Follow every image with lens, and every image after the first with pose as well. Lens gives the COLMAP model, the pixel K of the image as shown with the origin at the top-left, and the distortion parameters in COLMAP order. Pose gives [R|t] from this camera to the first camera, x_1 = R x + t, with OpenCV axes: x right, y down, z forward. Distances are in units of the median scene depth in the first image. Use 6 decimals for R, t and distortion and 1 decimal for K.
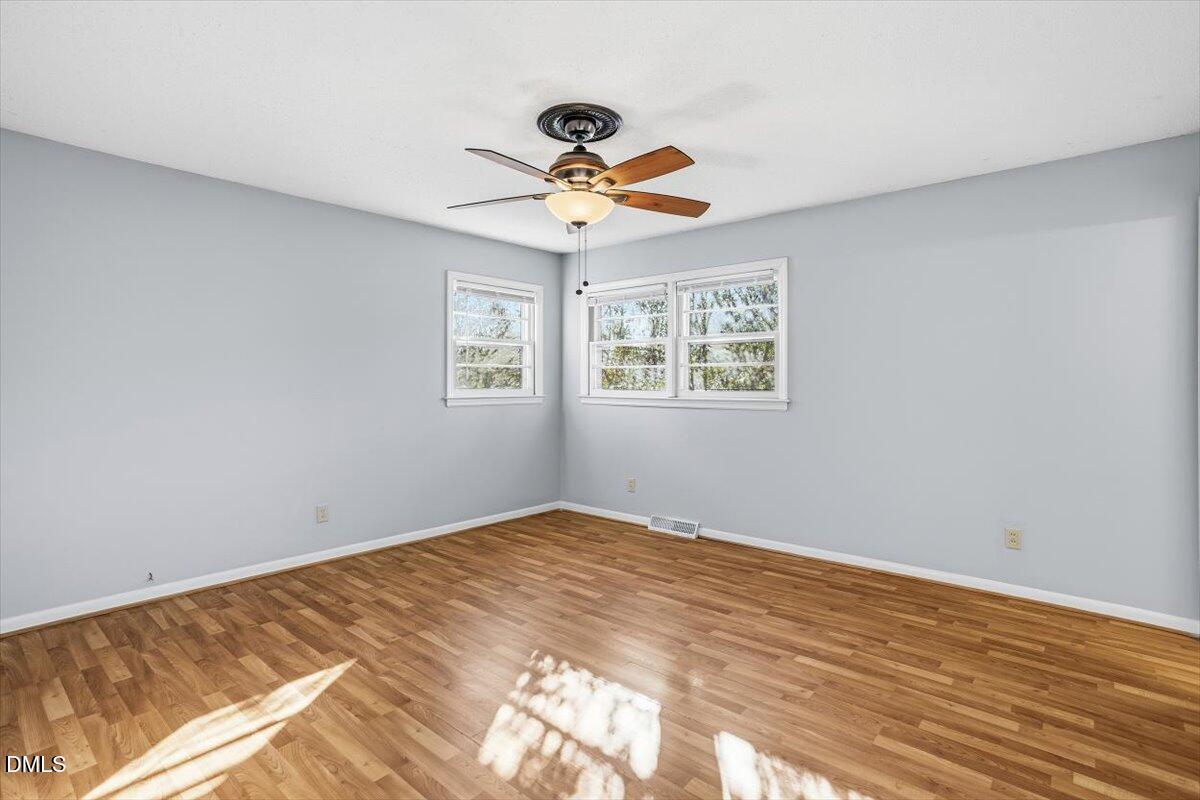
lens RADIAL K [[580.0, 0, 600.3], [0, 580.0, 386.1], [0, 0, 1]] dist [-0.043939, 0.024164]
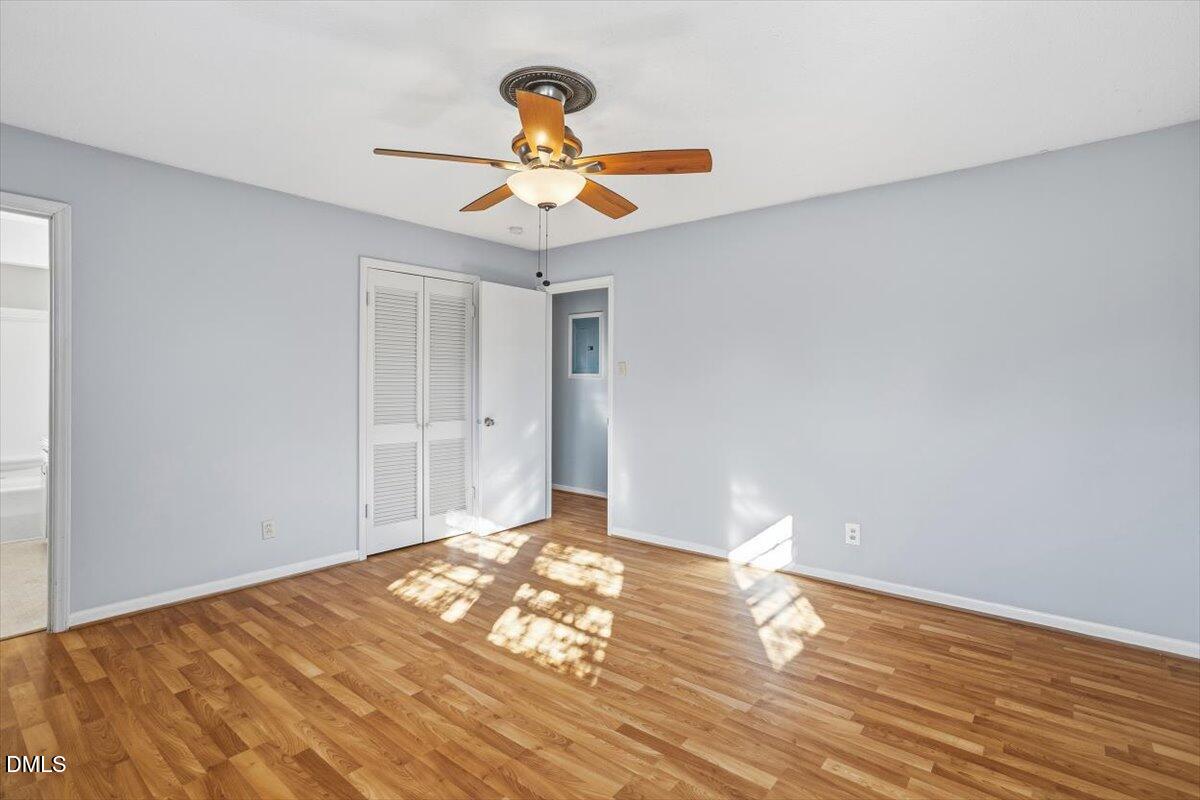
lens RADIAL K [[580.0, 0, 600.3], [0, 580.0, 386.1], [0, 0, 1]] dist [-0.043939, 0.024164]
pose [[-0.999811, -0.006001, -0.018469, -0.117614], [-0.006287, 0.999861, 0.015467, -0.022775], [0.018373, 0.015581, -0.999710, 2.171650]]
